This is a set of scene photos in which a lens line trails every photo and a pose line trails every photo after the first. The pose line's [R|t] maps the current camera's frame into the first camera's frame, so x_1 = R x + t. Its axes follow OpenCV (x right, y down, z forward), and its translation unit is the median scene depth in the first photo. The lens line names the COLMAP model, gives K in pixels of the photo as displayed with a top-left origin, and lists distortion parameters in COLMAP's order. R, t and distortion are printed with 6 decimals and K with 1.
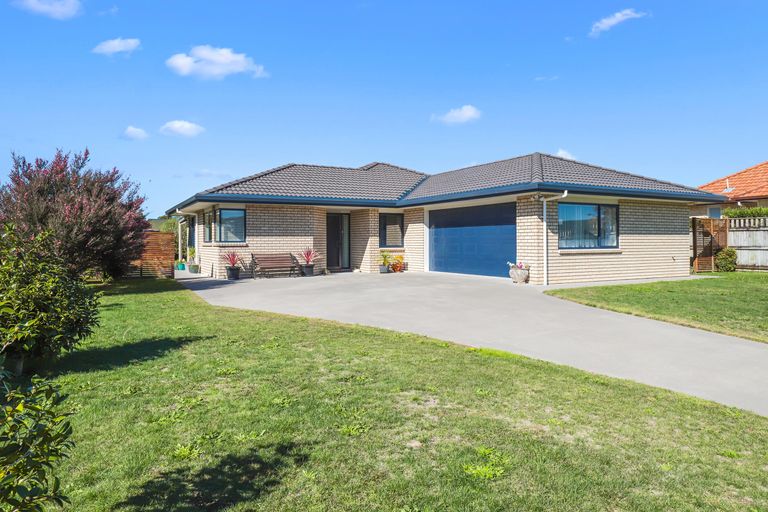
lens RADIAL K [[505.2, 0, 384.0], [0, 505.2, 256.0], [0, 0, 1]] dist [0.001352, 0.000339]
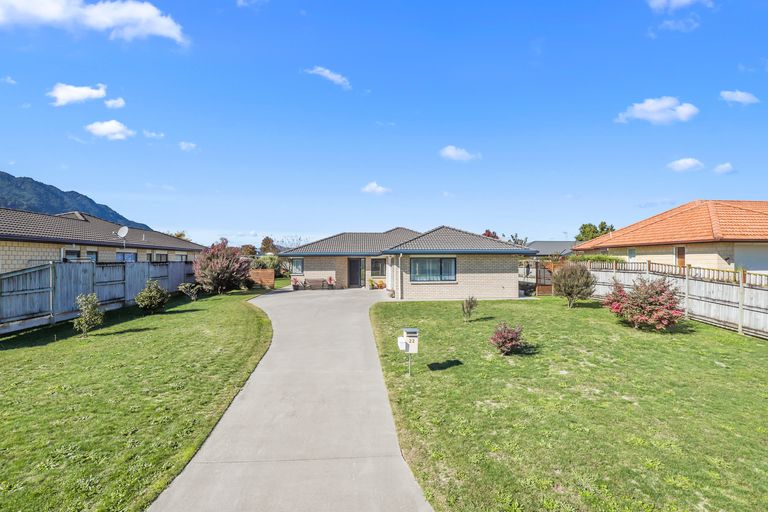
lens RADIAL K [[345.4, 0, 384.0], [0, 345.4, 256.0], [0, 0, 1]] dist [-0.034947, 0.000365]
pose [[0.926329, -0.004123, -0.376694, 0.592900], [-0.011482, 0.999166, -0.039173, -0.046393], [0.376541, 0.040612, 0.925509, -0.251966]]
